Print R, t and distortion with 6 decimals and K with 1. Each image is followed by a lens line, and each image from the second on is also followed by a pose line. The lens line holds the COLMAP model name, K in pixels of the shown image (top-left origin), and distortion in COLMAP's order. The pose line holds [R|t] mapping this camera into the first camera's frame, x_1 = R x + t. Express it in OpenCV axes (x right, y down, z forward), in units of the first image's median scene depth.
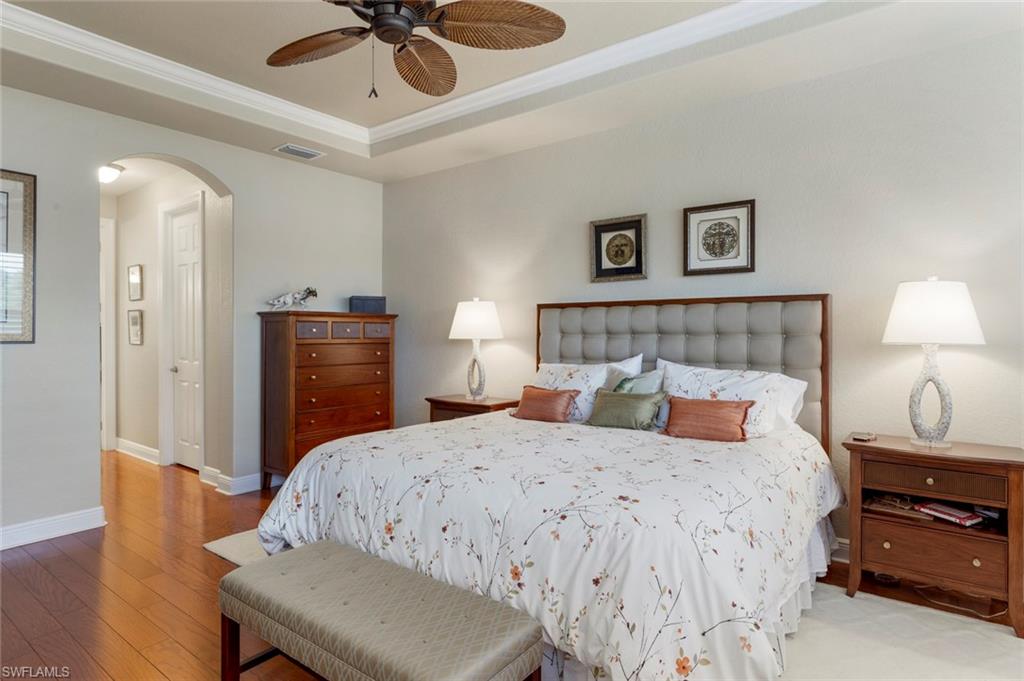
lens RADIAL K [[553.6, 0, 513.4], [0, 553.6, 333.8], [0, 0, 1]] dist [-0.004748, 0.001279]
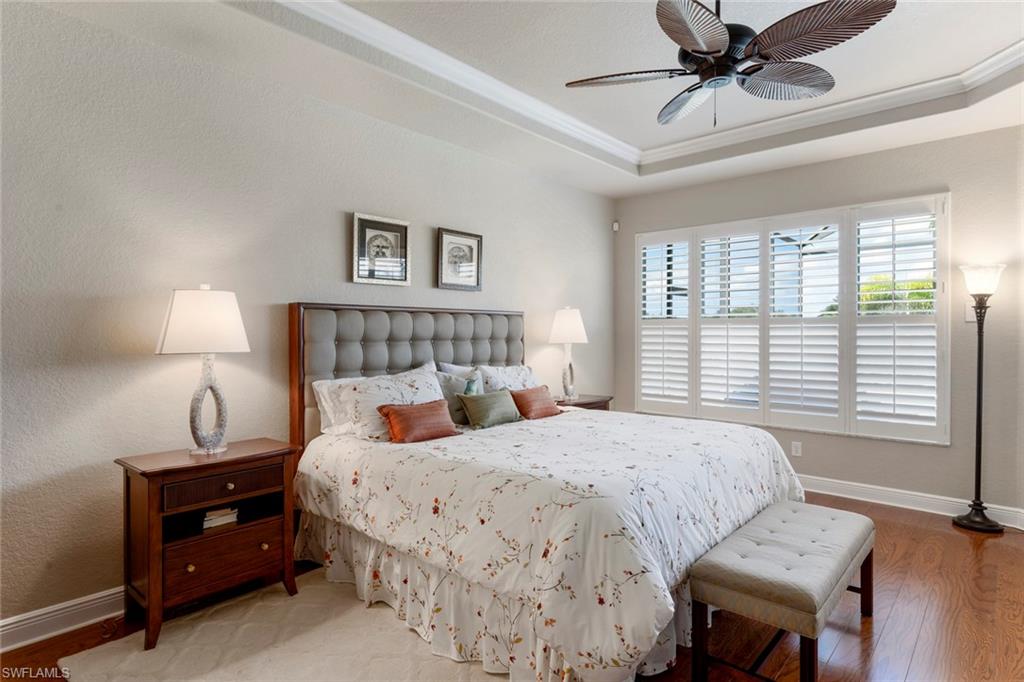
lens RADIAL K [[553.6, 0, 513.2], [0, 553.6, 340.3], [0, 0, 1]] dist [-0.004748, 0.001279]
pose [[0.085856, -0.003253, 0.996302, -0.726507], [0.017941, 0.999838, 0.001718, 0.001265], [-0.996146, 0.017727, 0.085900, 0.704907]]
